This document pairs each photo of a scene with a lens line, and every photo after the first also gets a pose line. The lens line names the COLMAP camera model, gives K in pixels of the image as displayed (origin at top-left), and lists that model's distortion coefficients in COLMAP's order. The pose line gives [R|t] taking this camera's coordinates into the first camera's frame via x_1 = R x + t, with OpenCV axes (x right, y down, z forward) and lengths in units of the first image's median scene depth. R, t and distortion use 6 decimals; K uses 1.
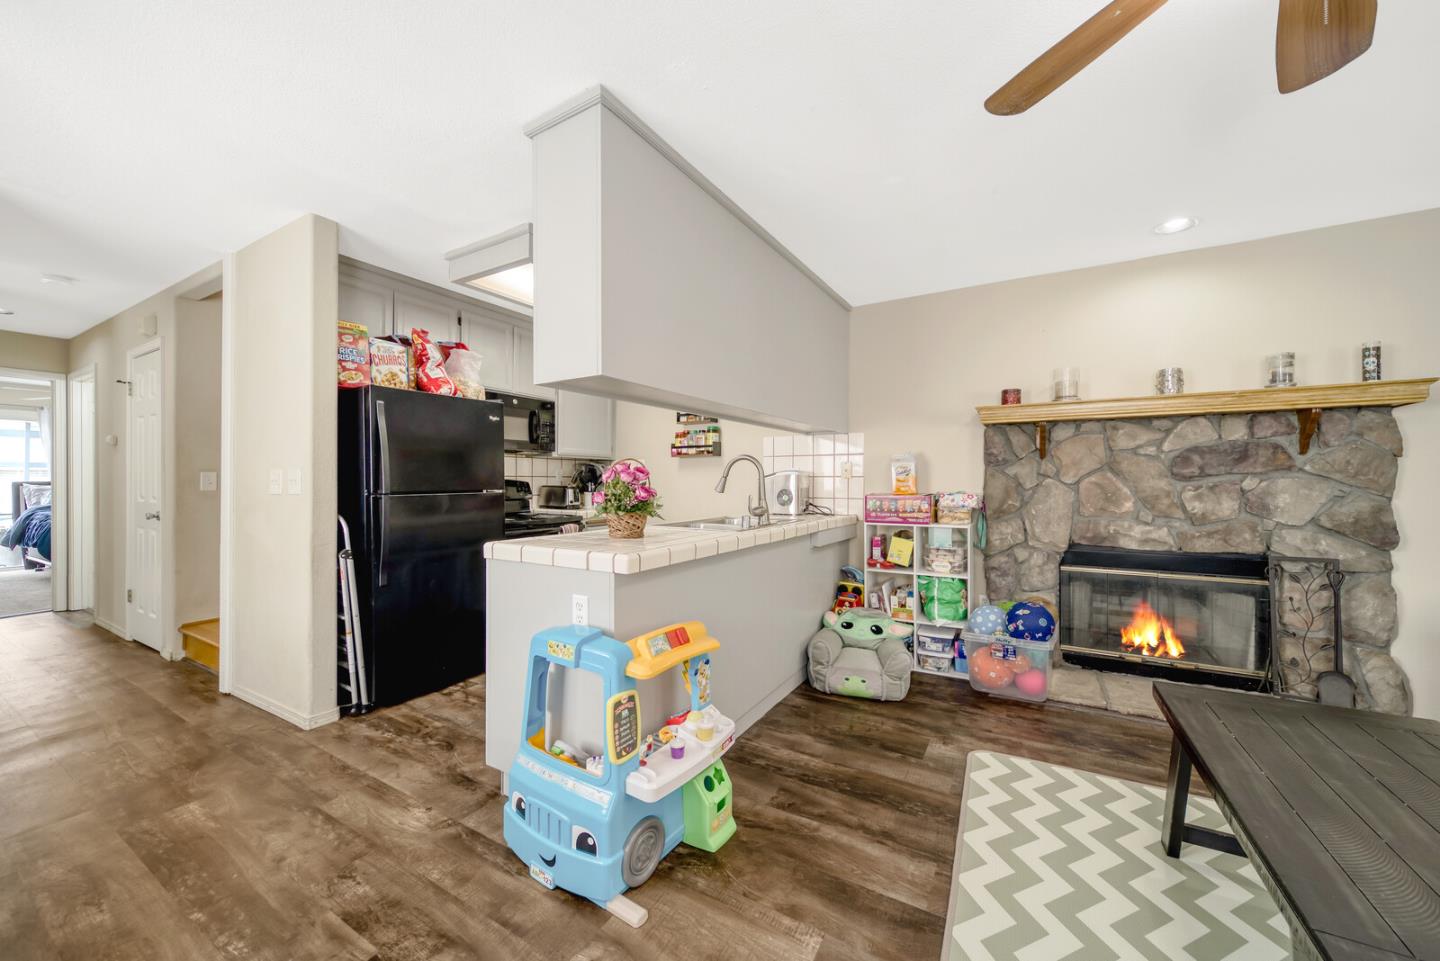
lens RADIAL K [[508.7, 0, 723.9], [0, 508.7, 483.5], [0, 0, 1]] dist [-0.001775, -0.000984]
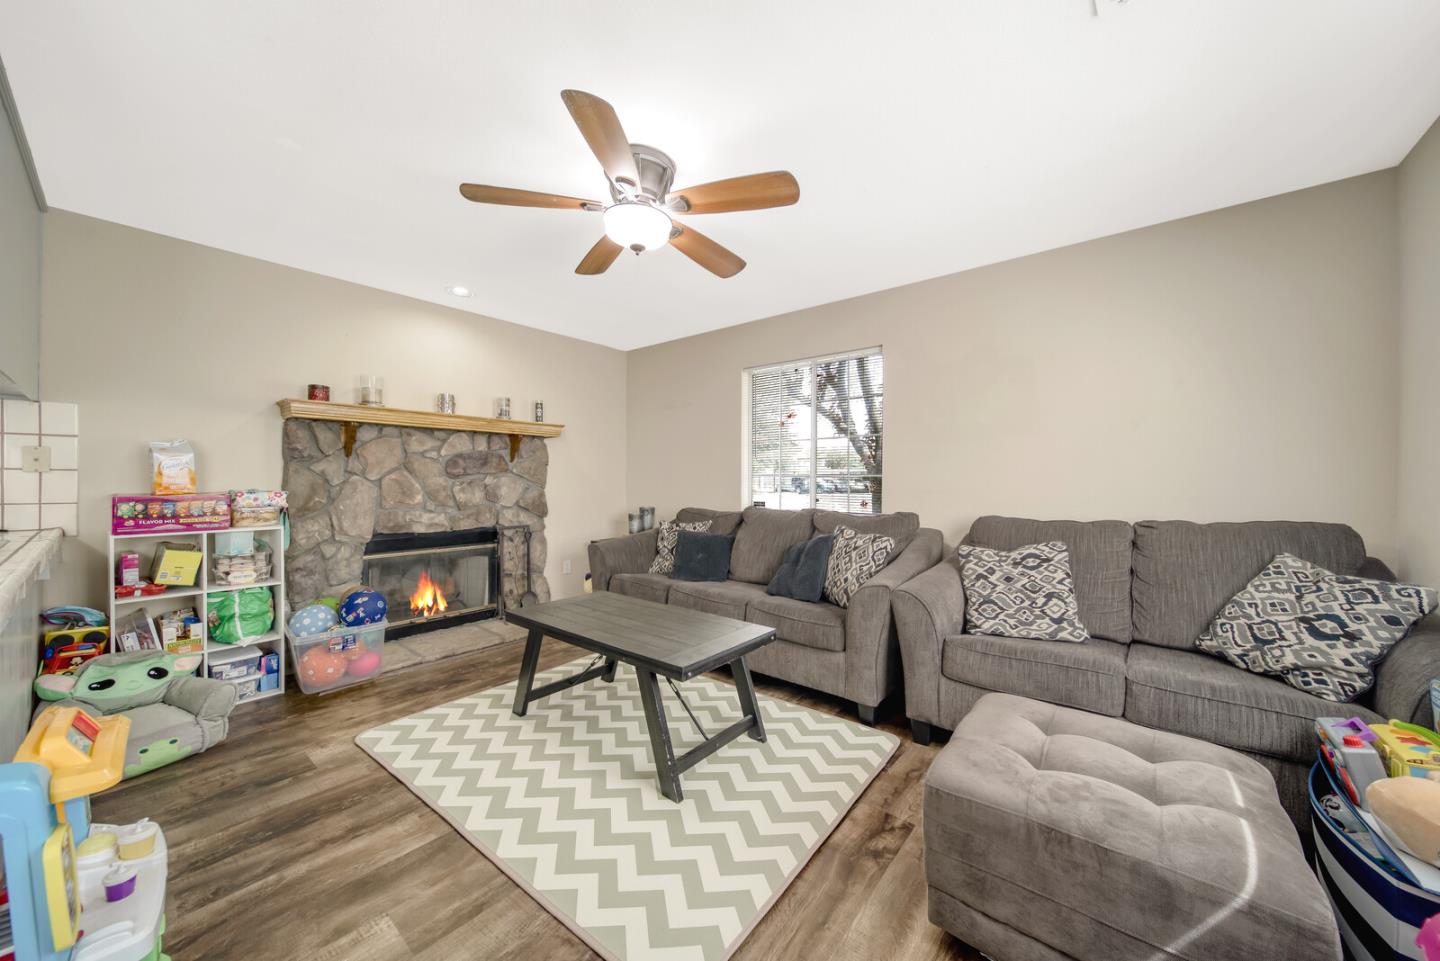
lens RADIAL K [[508.7, 0, 721.1], [0, 508.7, 484.5], [0, 0, 1]] dist [-0.001775, -0.000984]
pose [[0.170944, -0.008700, 0.985242, -0.316381], [-0.001608, 0.999957, 0.009109, -0.002244], [-0.985279, -0.003142, 0.170923, 0.065121]]
